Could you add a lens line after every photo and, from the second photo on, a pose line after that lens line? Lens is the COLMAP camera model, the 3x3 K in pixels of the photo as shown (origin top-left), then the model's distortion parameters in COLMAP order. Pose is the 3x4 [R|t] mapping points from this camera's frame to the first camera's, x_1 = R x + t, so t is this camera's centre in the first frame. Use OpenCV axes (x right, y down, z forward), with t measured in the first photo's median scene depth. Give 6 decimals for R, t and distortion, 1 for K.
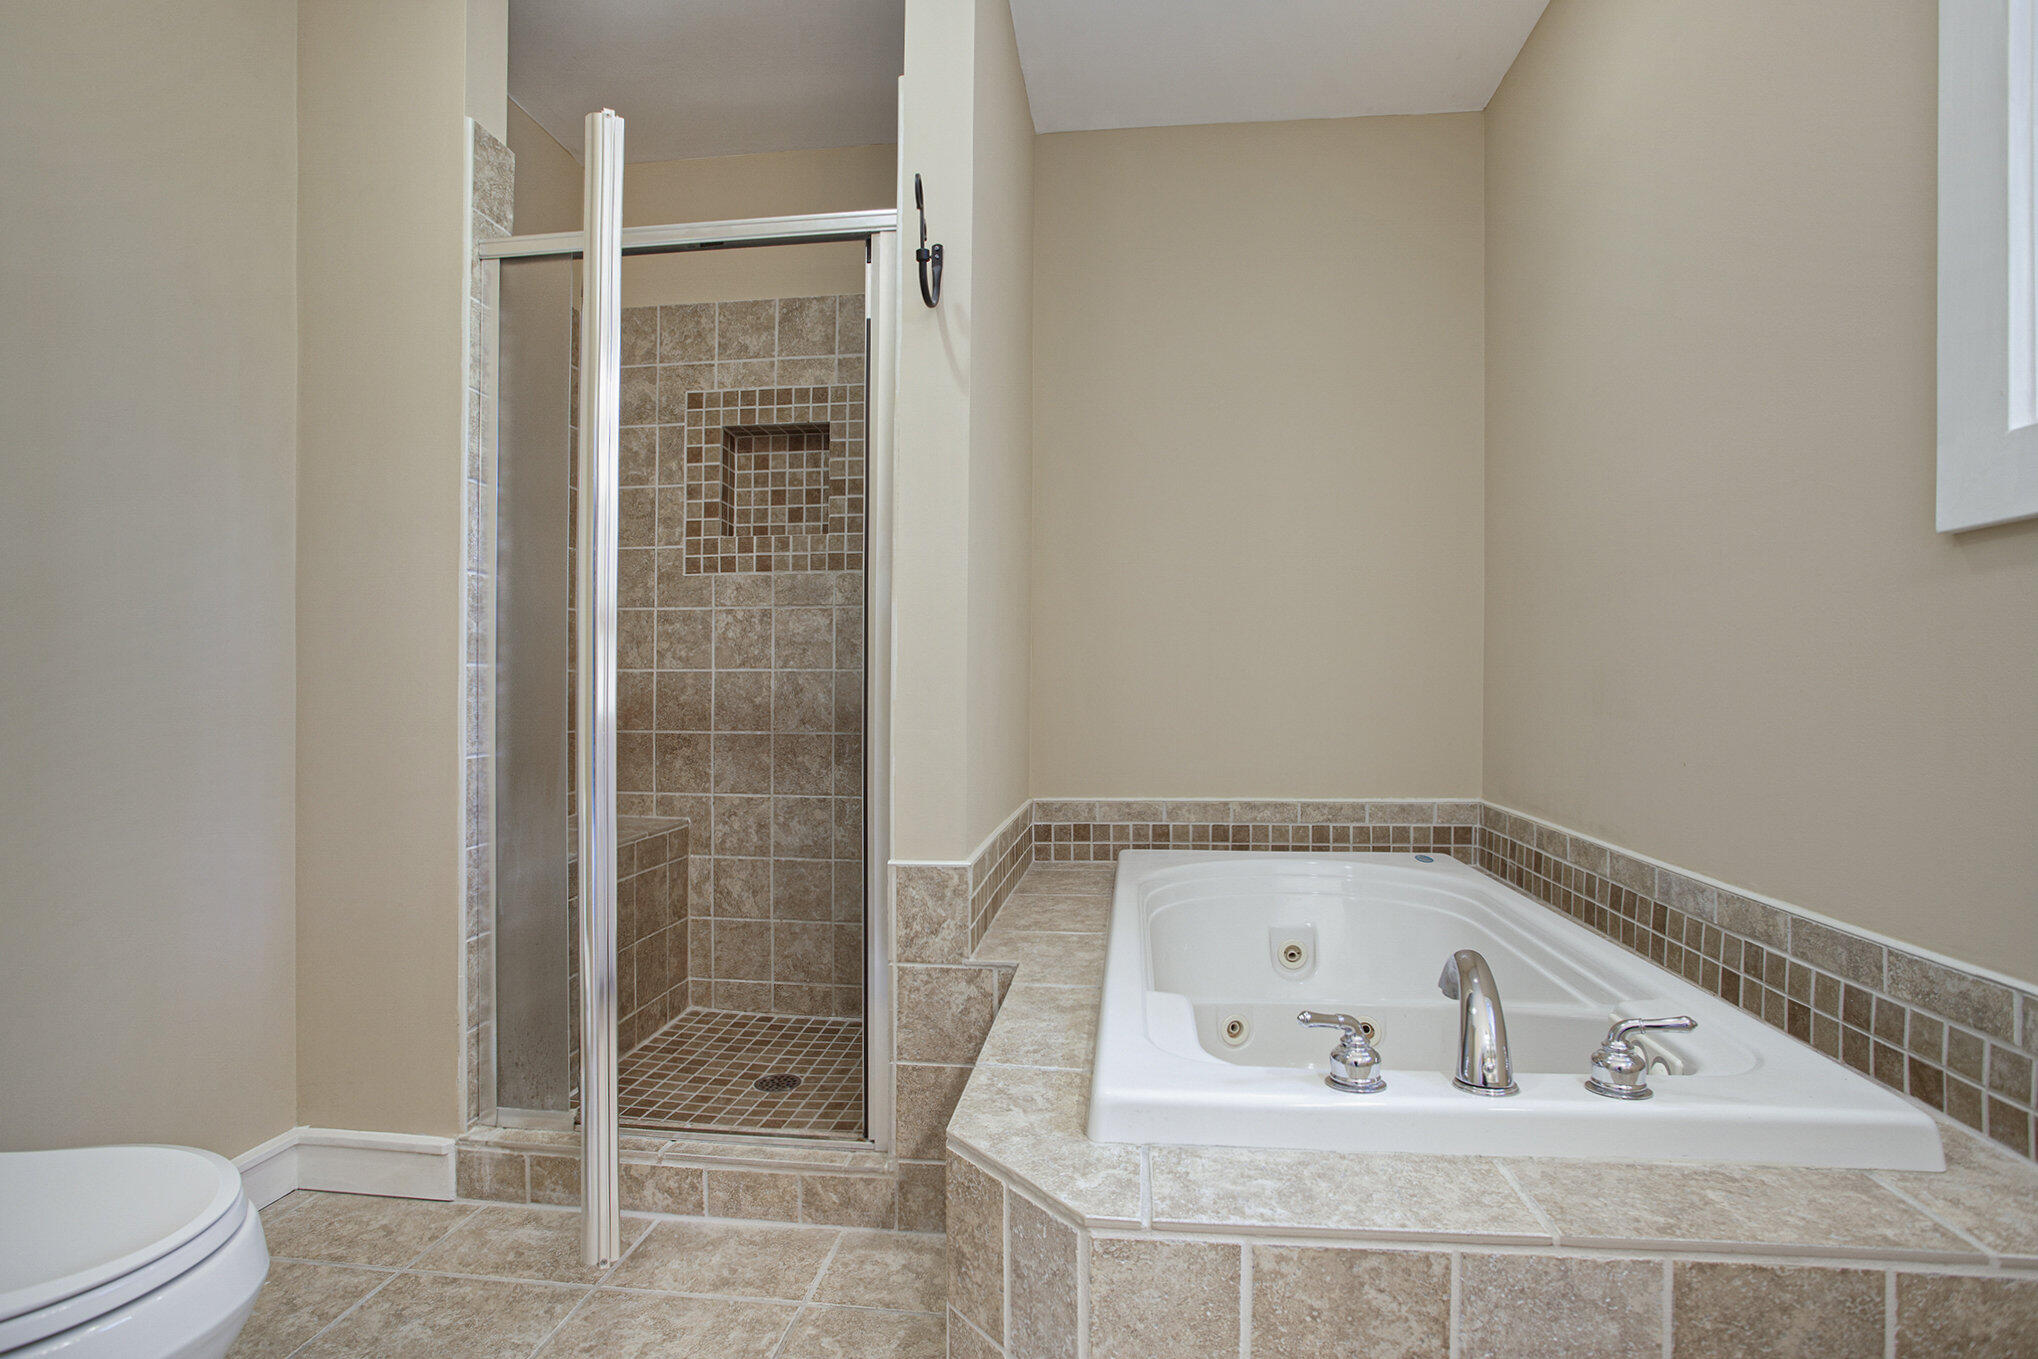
lens RADIAL K [[998.7, 0, 1001.6], [0, 998.7, 683.9], [0, 0, 1]] dist [-0.076494, 0.030016]
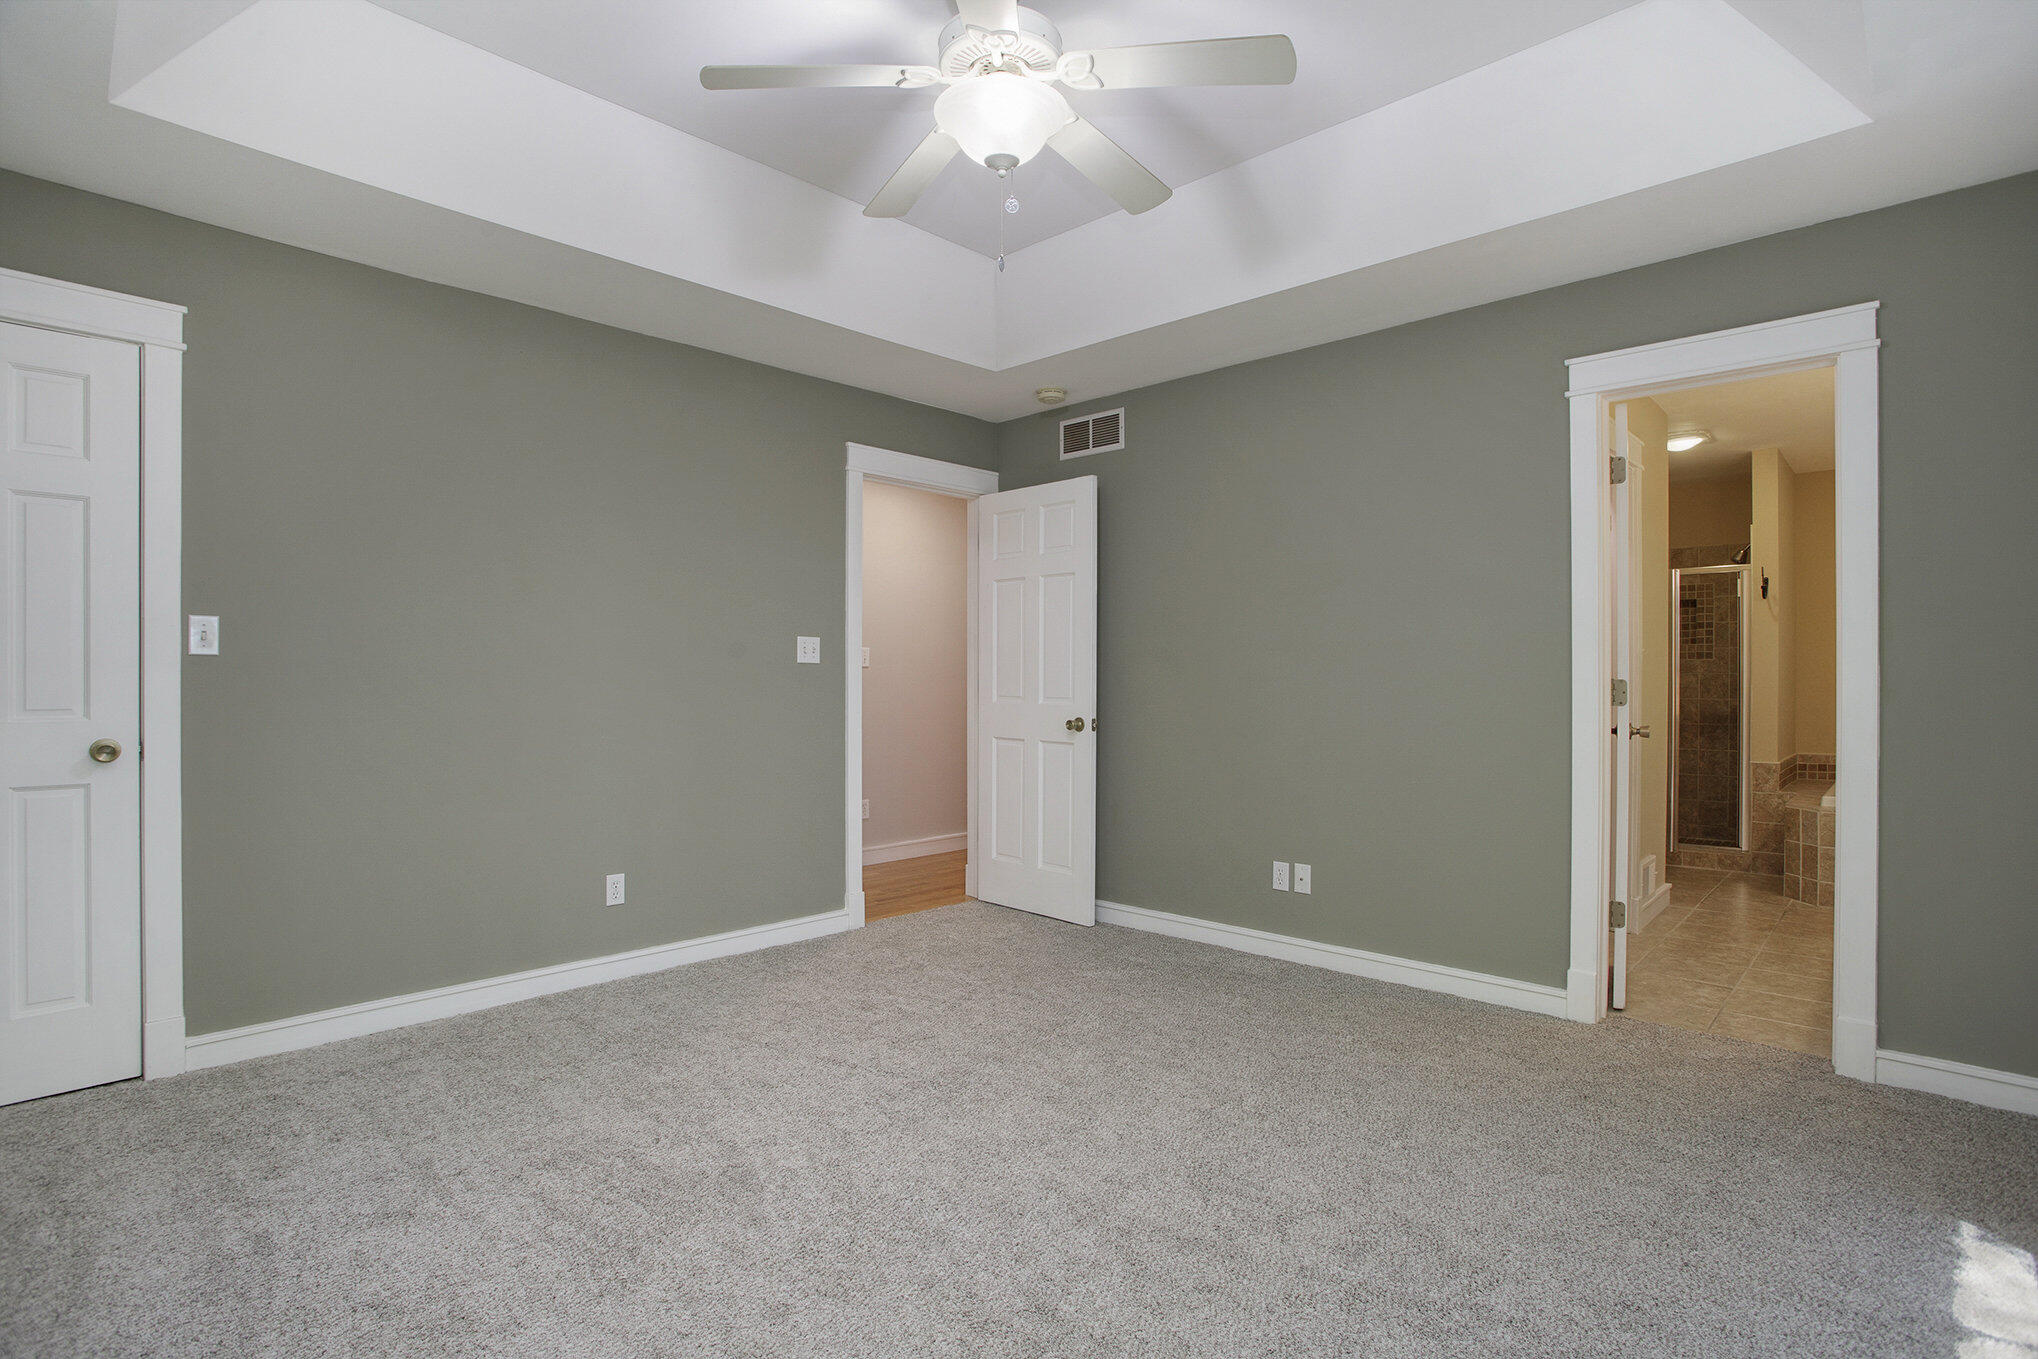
lens RADIAL K [[998.7, 0, 1001.6], [0, 998.7, 683.9], [0, 0, 1]] dist [-0.076494, 0.030016]
pose [[0.804137, -0.003319, -0.594434, -0.134645], [0.006810, 0.999970, 0.003630, -0.072606], [0.594404, -0.006967, 0.804136, -2.004790]]
